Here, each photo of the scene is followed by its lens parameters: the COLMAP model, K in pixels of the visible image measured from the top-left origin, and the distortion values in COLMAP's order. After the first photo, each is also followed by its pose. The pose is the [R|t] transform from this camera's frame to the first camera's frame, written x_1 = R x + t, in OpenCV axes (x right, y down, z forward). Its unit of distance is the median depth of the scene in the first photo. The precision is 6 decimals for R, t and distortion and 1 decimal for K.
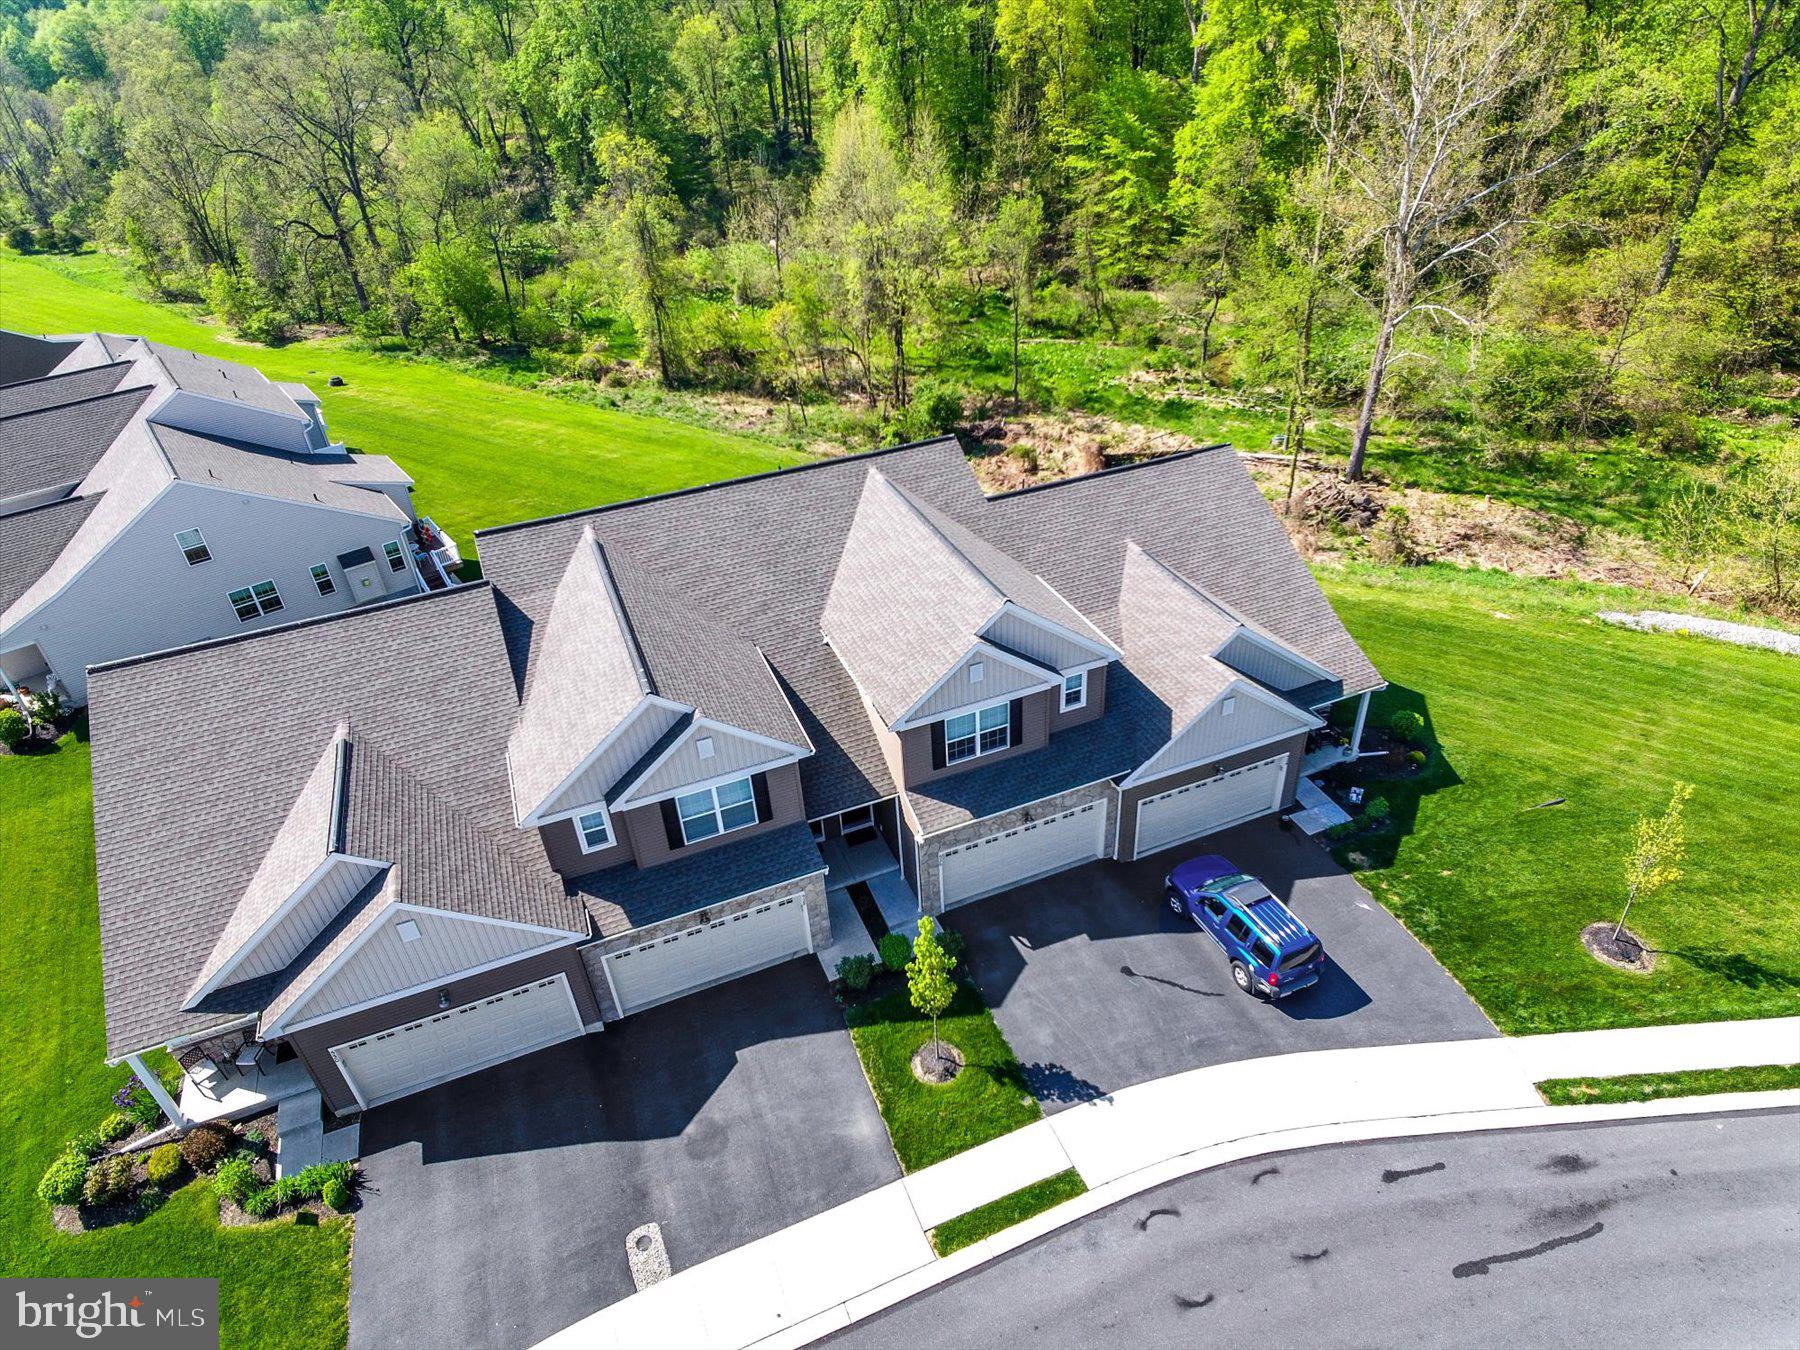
lens RADIAL K [[1056.2, 0, 908.2], [0, 1056.2, 677.6], [0, 0, 1]] dist [0.002616, -0.002266]
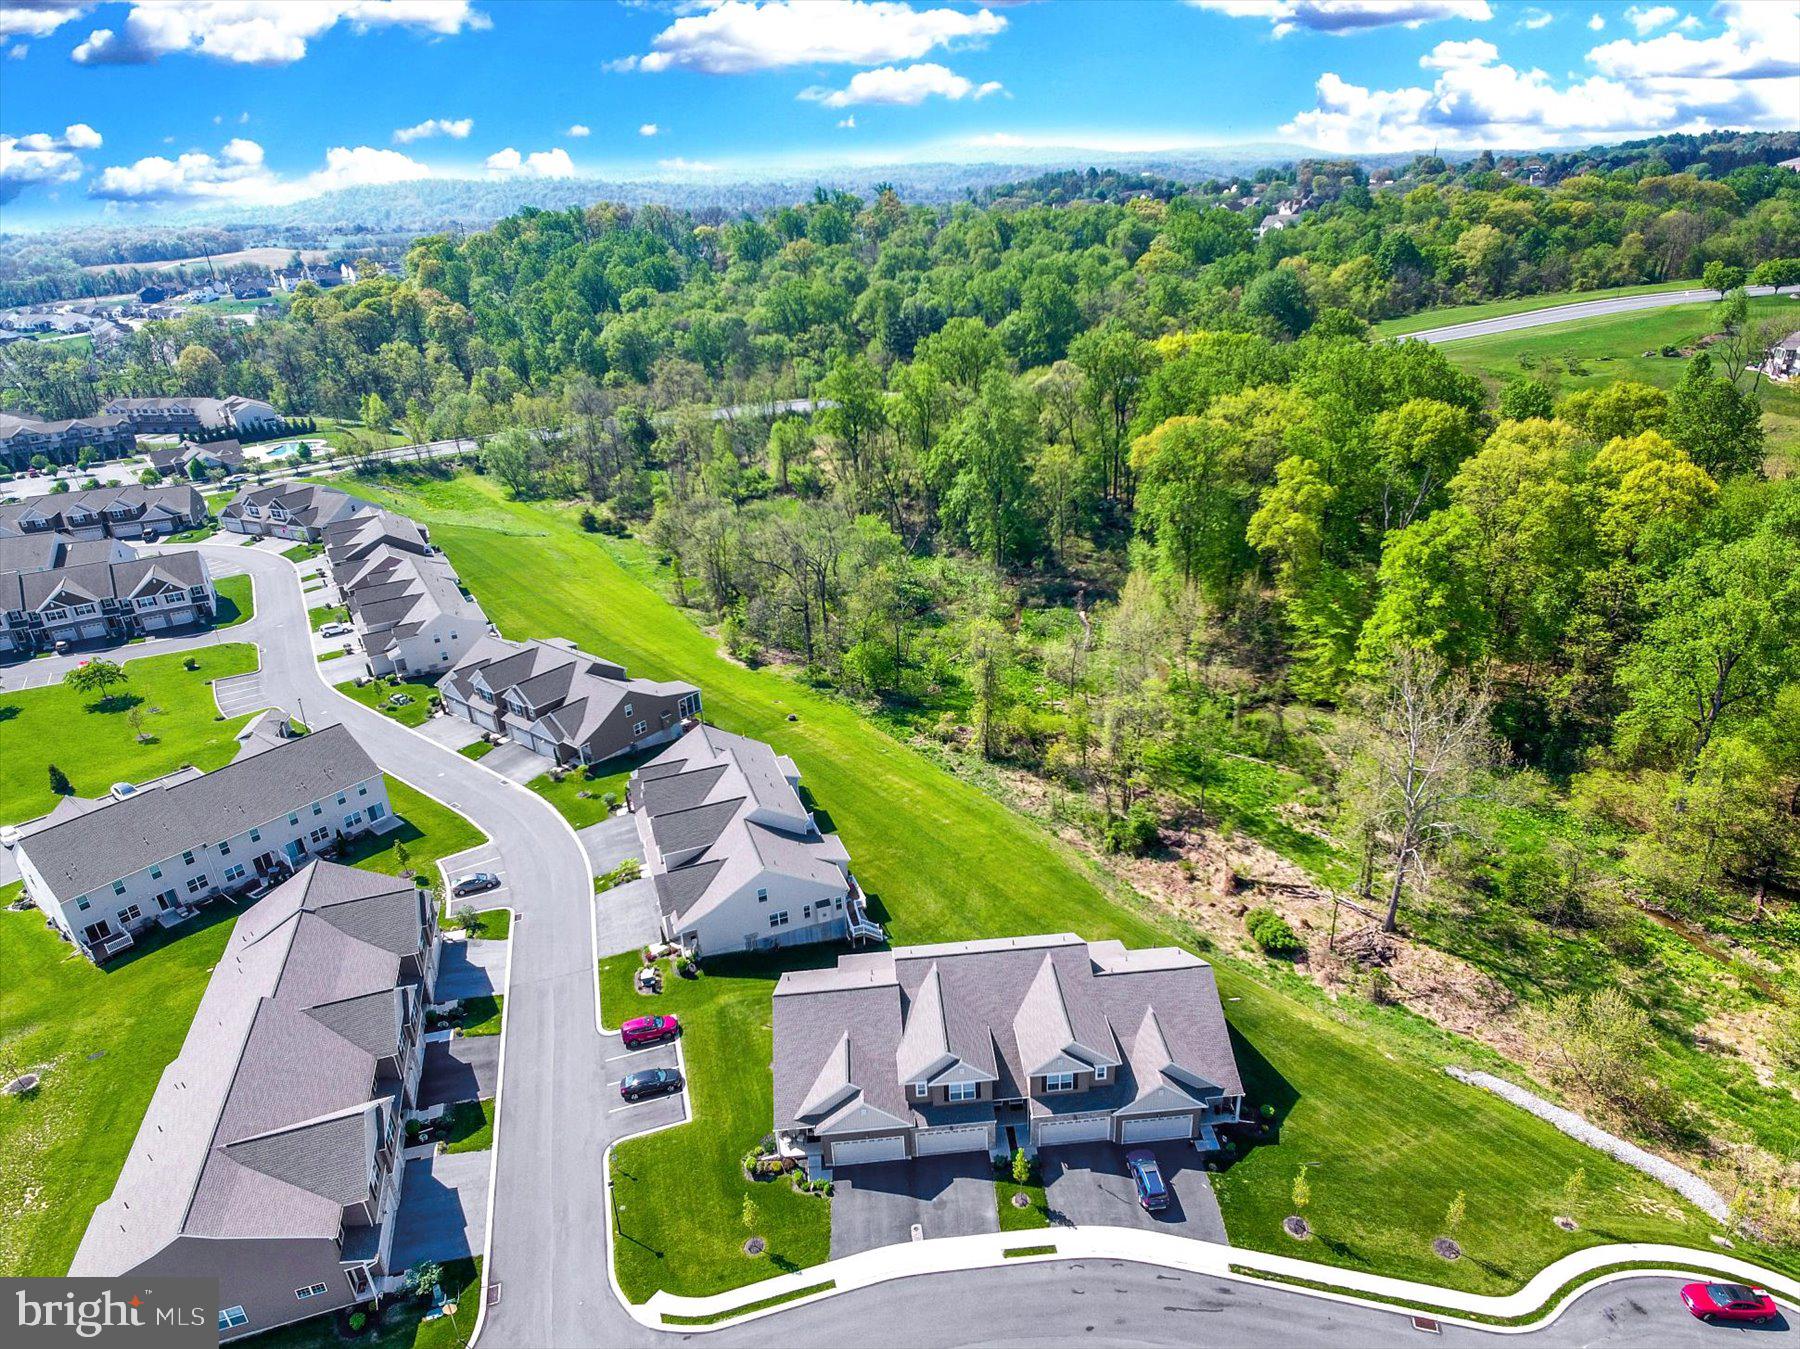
lens RADIAL K [[1089.8, 0, 936.1], [0, 1089.8, 695.8], [0, 0, 1]] dist [0.000271, 0.000970]
pose [[0.955655, 0.144680, -0.256498, 0.323713], [-0.177840, 0.977771, -0.111070, -0.529856], [0.234727, 0.151760, 0.960142, -1.843228]]
